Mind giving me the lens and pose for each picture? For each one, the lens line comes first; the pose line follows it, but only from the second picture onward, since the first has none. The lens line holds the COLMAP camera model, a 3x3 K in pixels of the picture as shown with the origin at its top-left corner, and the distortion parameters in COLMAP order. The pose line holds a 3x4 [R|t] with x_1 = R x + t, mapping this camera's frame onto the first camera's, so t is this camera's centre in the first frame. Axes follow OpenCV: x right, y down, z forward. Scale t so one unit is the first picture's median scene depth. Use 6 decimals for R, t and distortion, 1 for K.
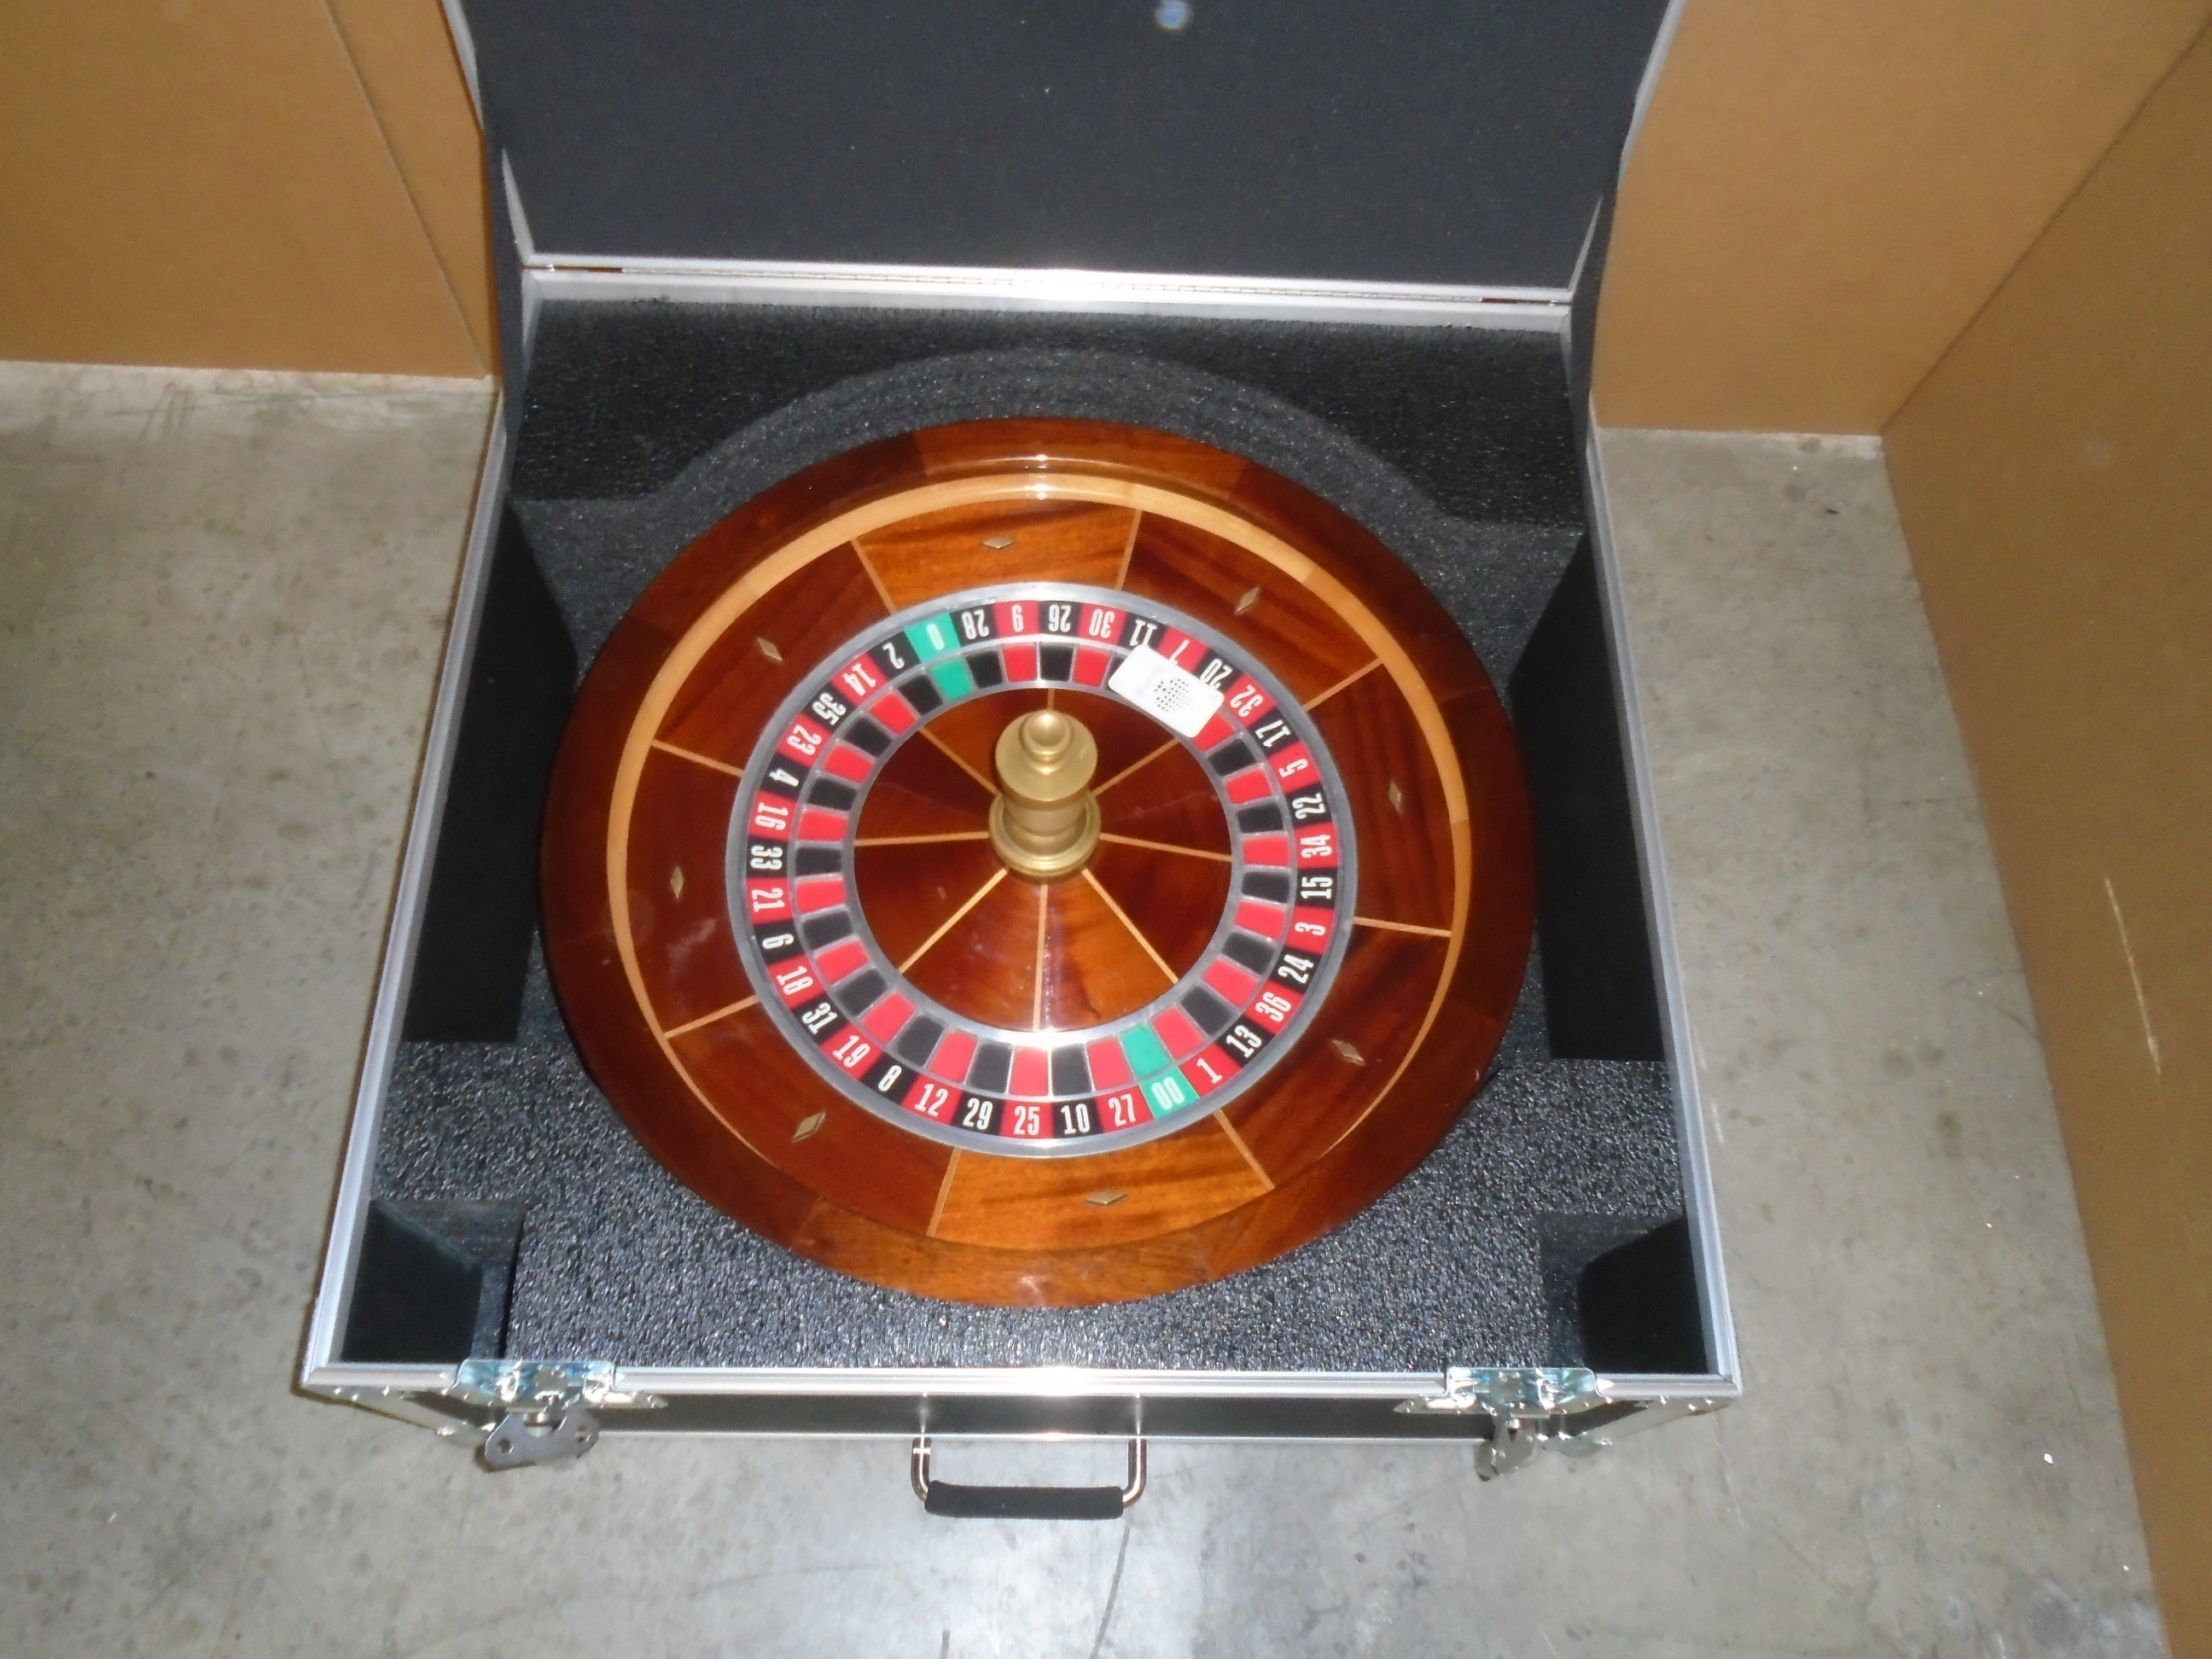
lens RADIAL K [[1682.6, 0, 1106.0], [0, 1682.6, 817.0], [0, 0, 1]] dist [-0.015689, 0.005055]
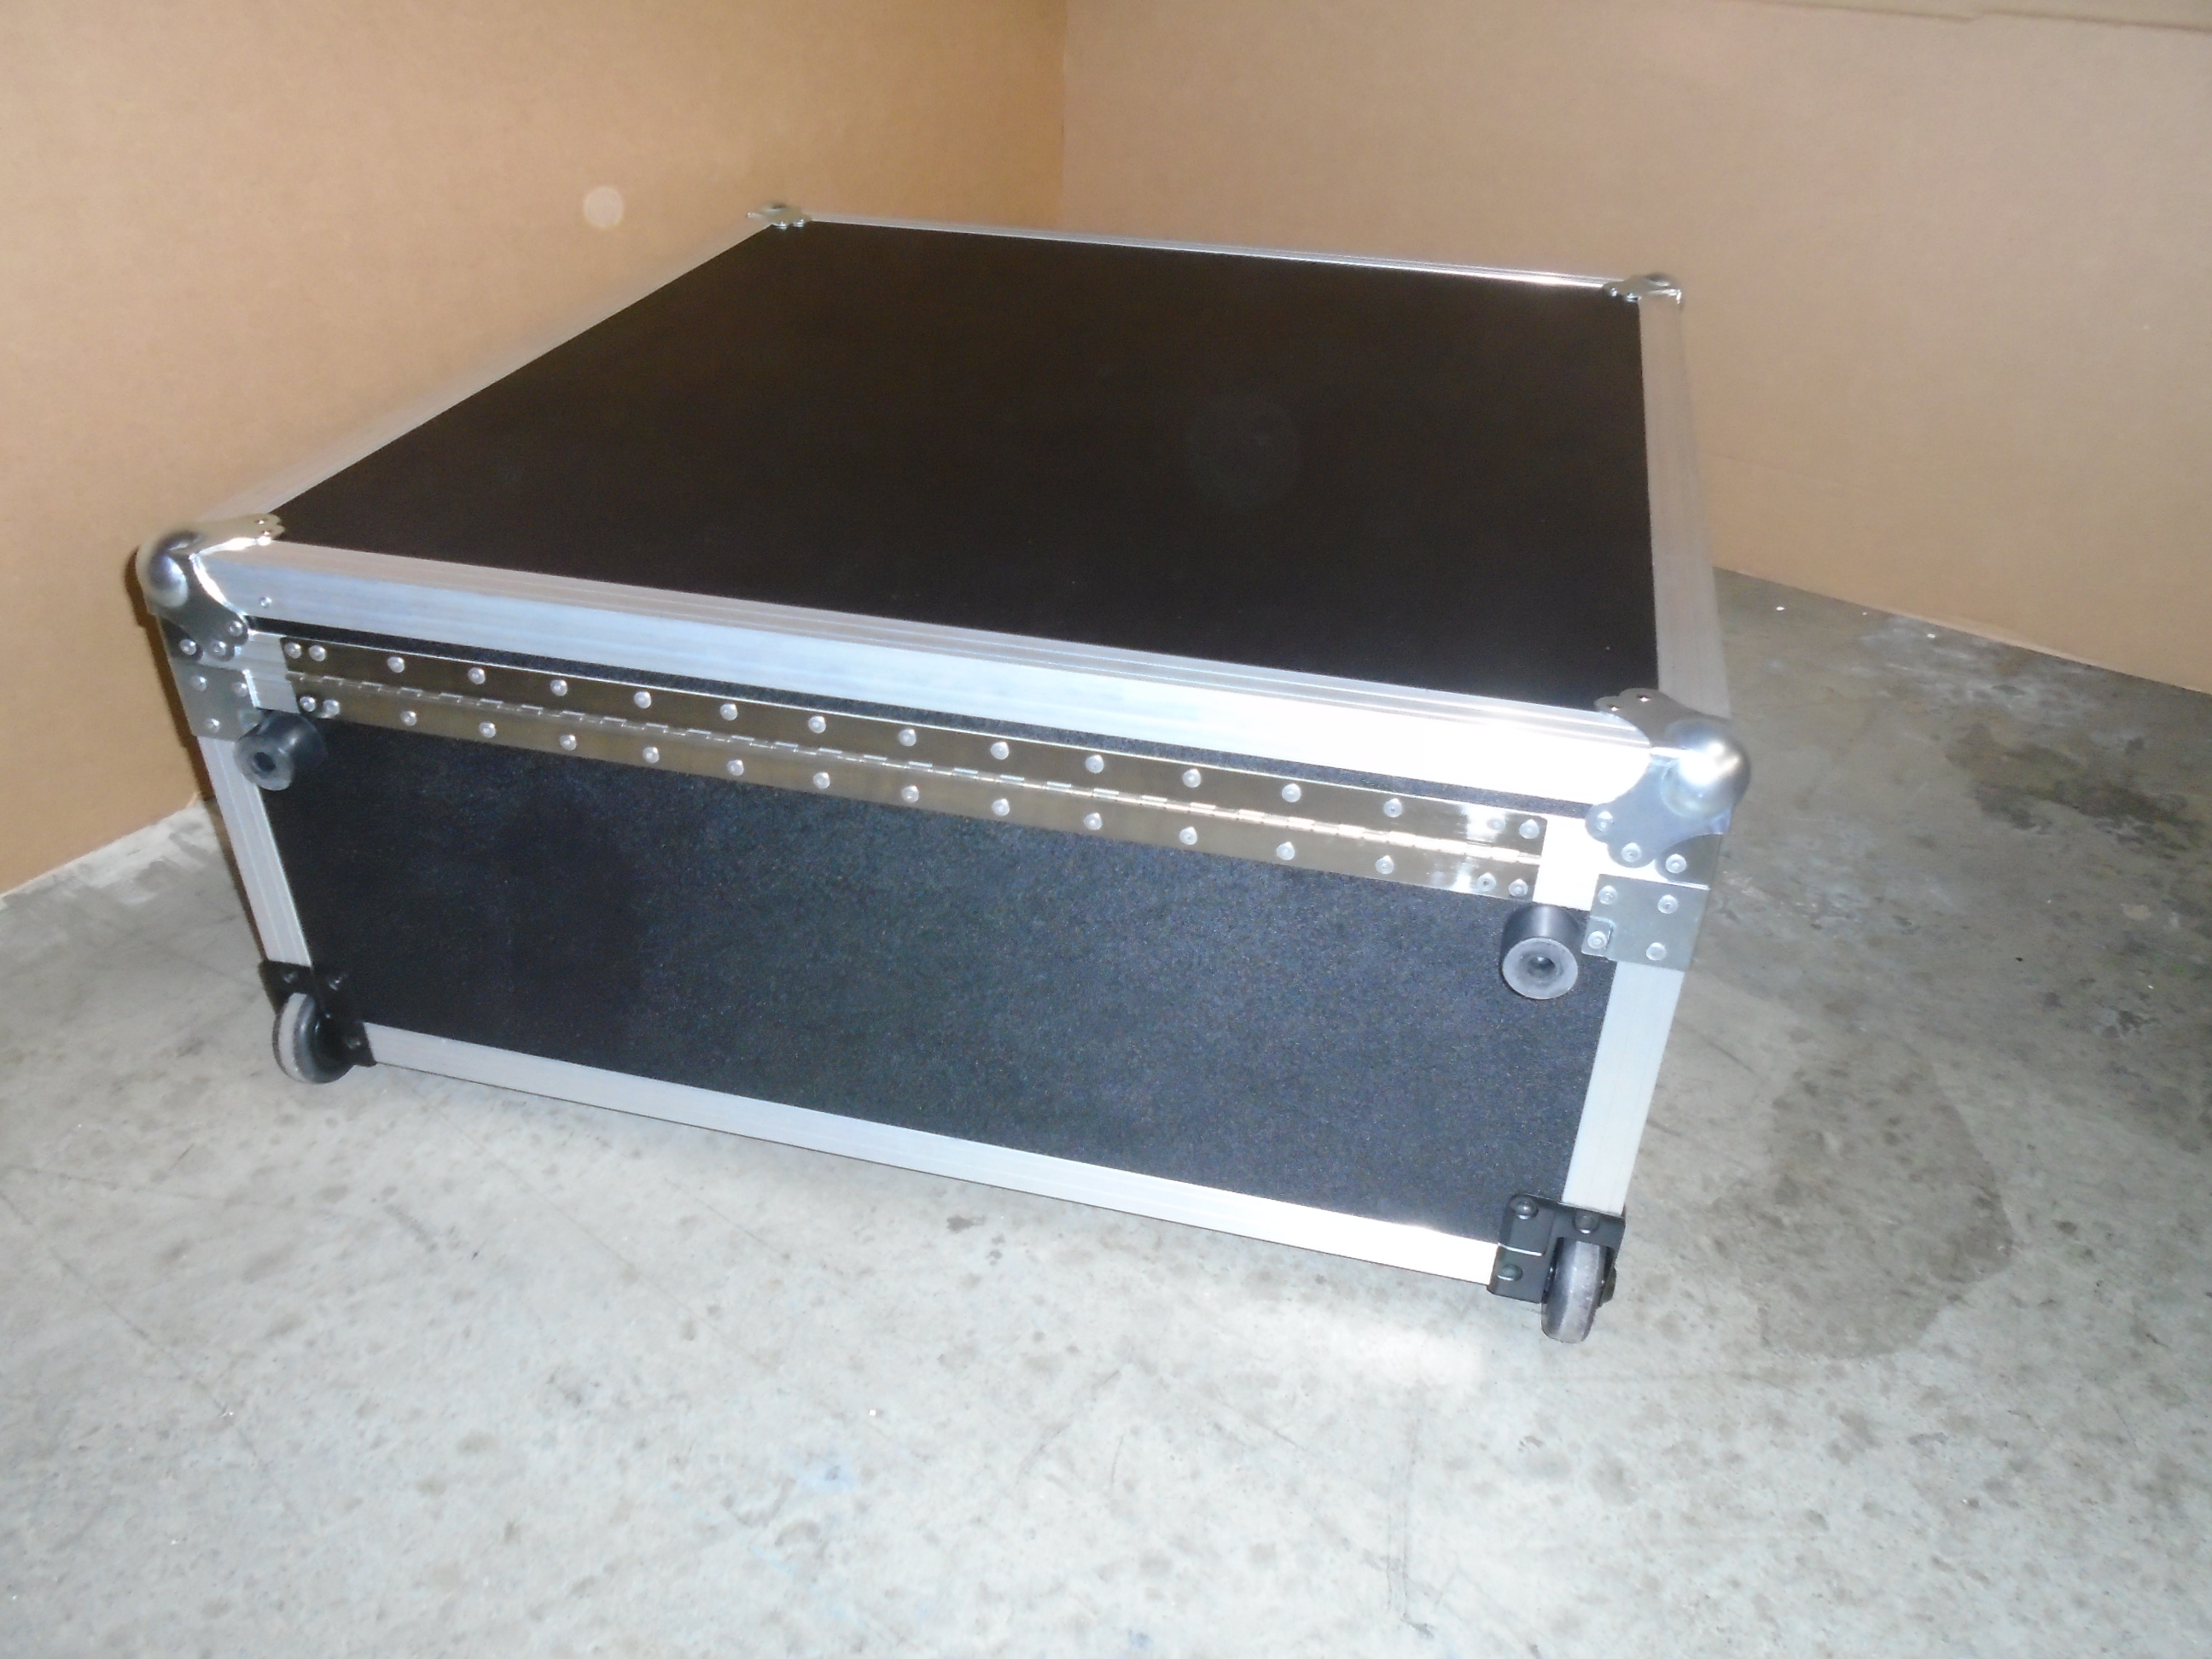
lens RADIAL K [[1682.6, 0, 1097.4], [0, 1682.6, 814.0], [0, 0, 1]] dist [-0.015689, 0.005055]
pose [[0.552638, -0.480649, 0.680858, -0.716175], [0.755580, 0.633691, -0.165938, 0.278004], [-0.351696, 0.606146, 0.713370, 0.300019]]
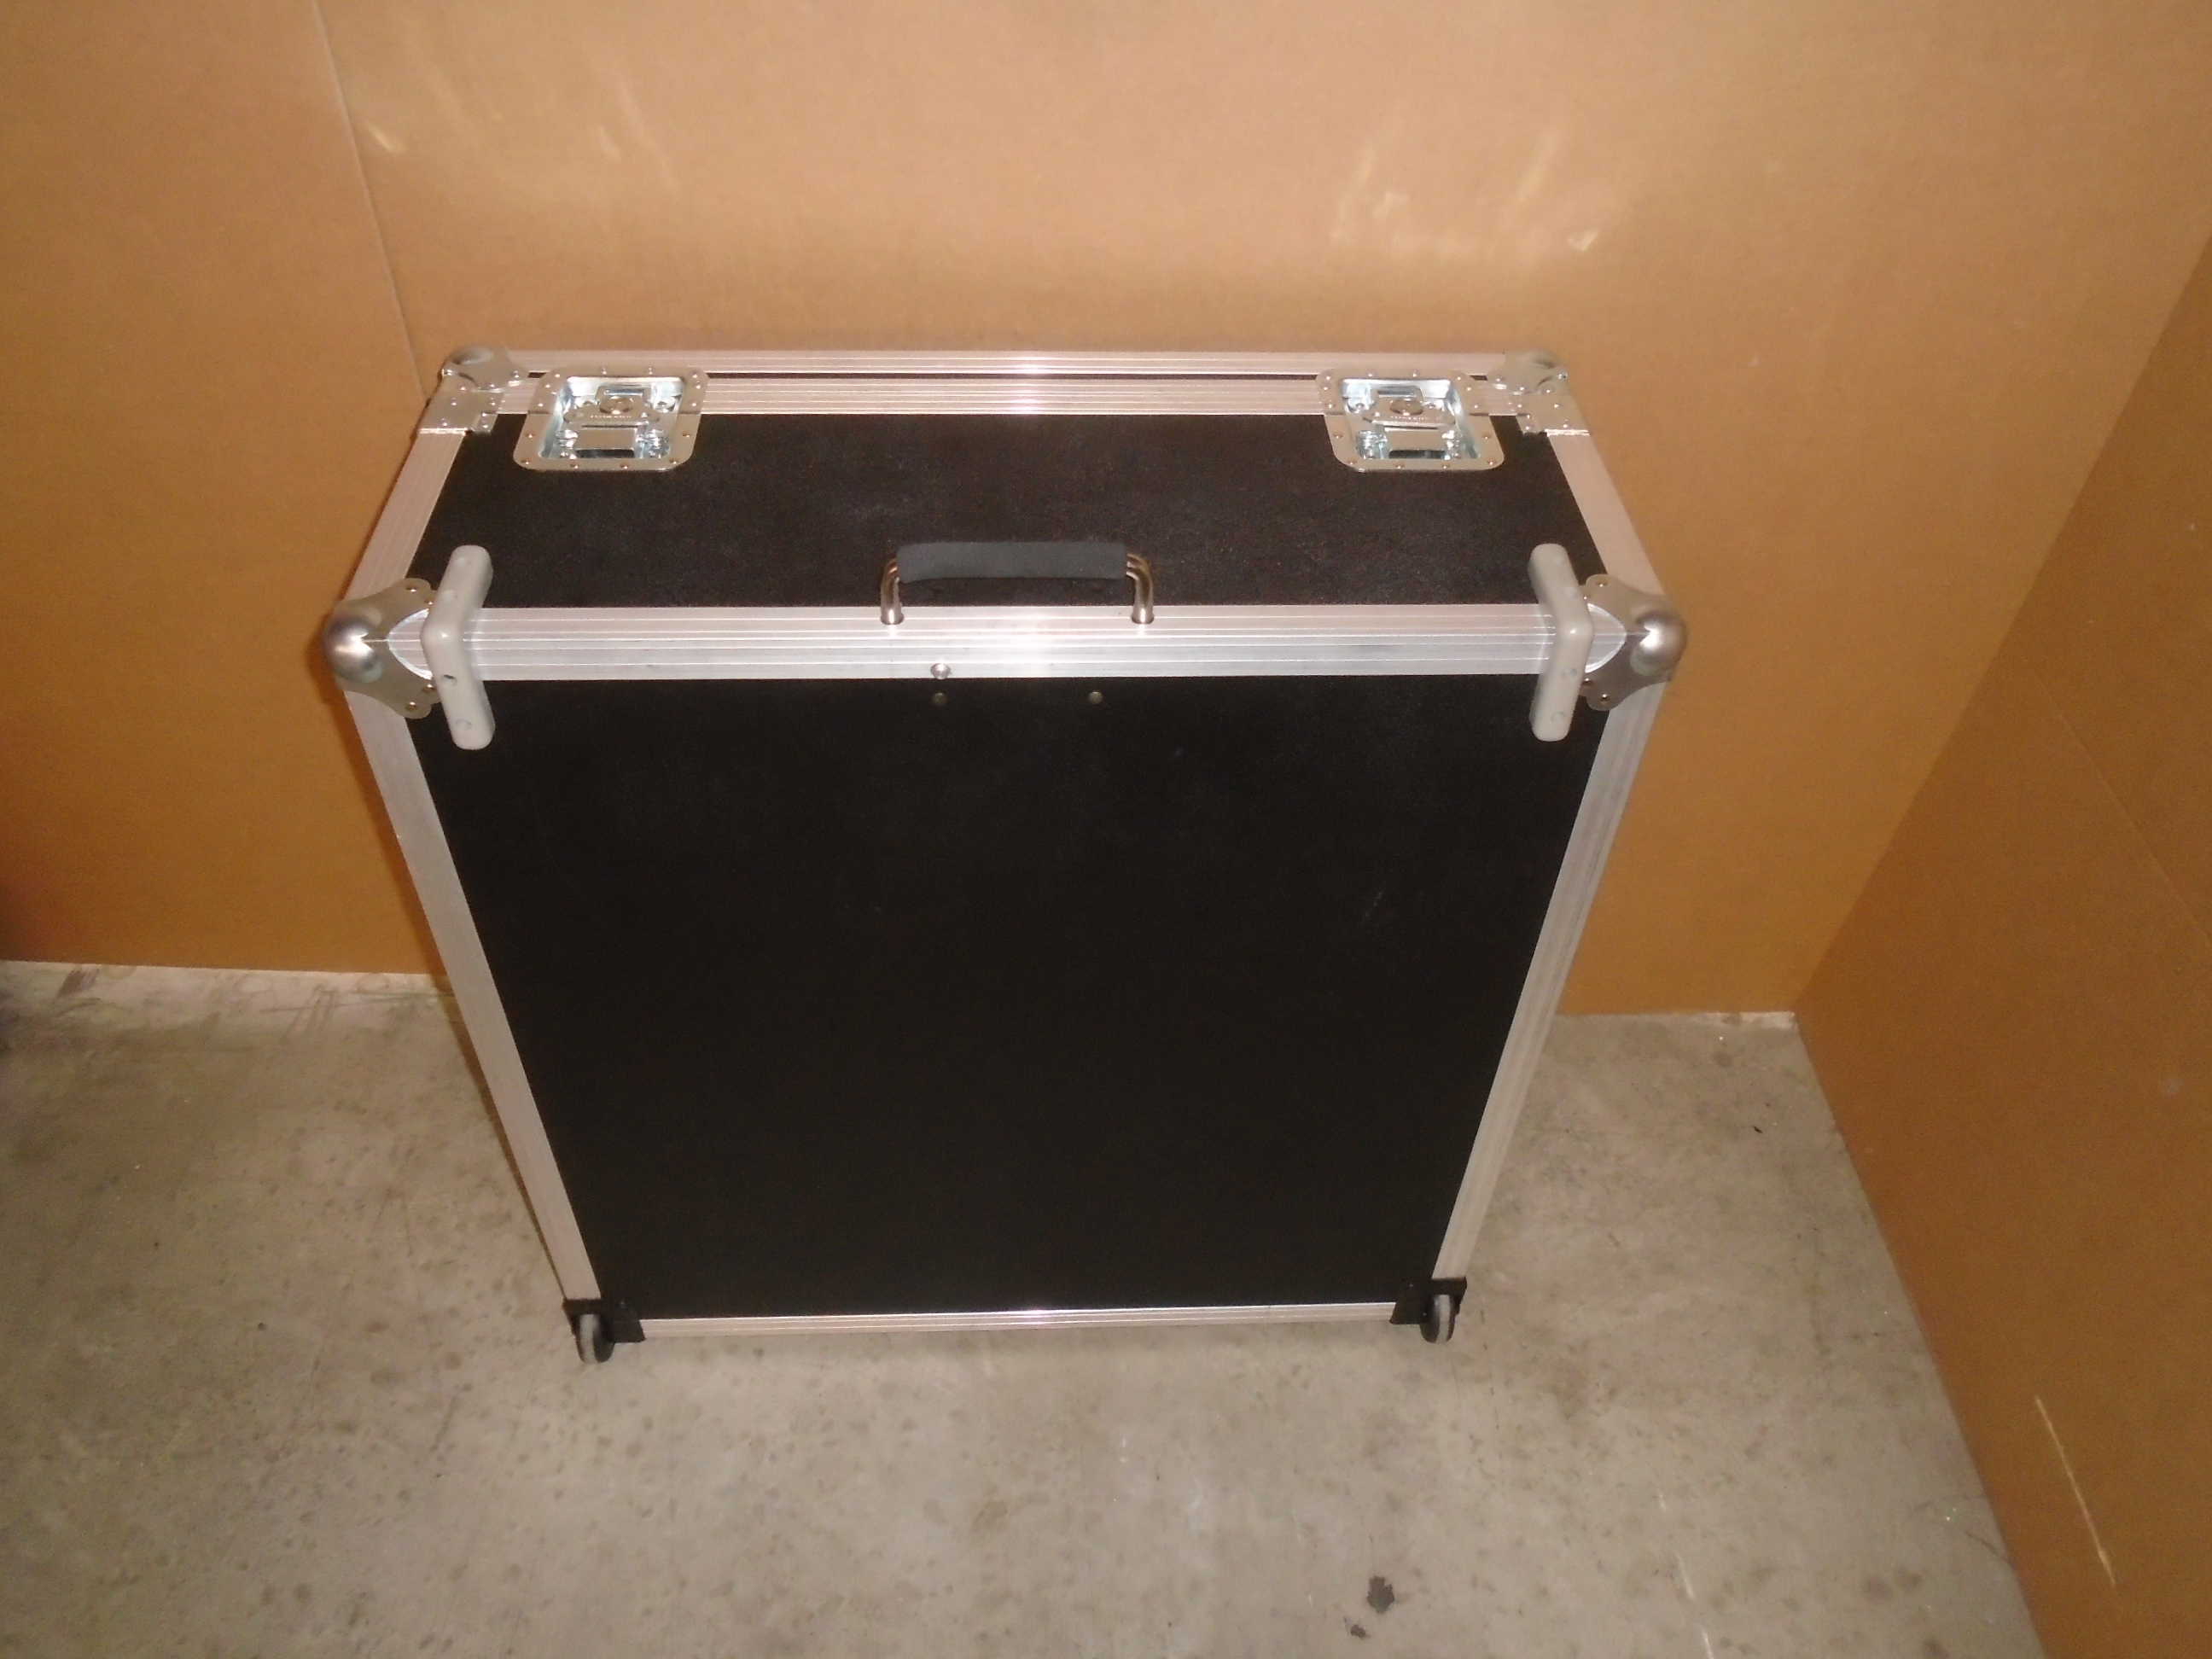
lens RADIAL K [[1682.6, 0, 1107.2], [0, 1682.6, 826.5], [0, 0, 1]] dist [-0.015689, 0.005055]
pose [[0.999833, -0.015295, -0.010019, 0.007753], [0.010970, 0.940181, -0.340500, 0.051122], [0.014628, 0.340333, 0.940191, -0.162526]]
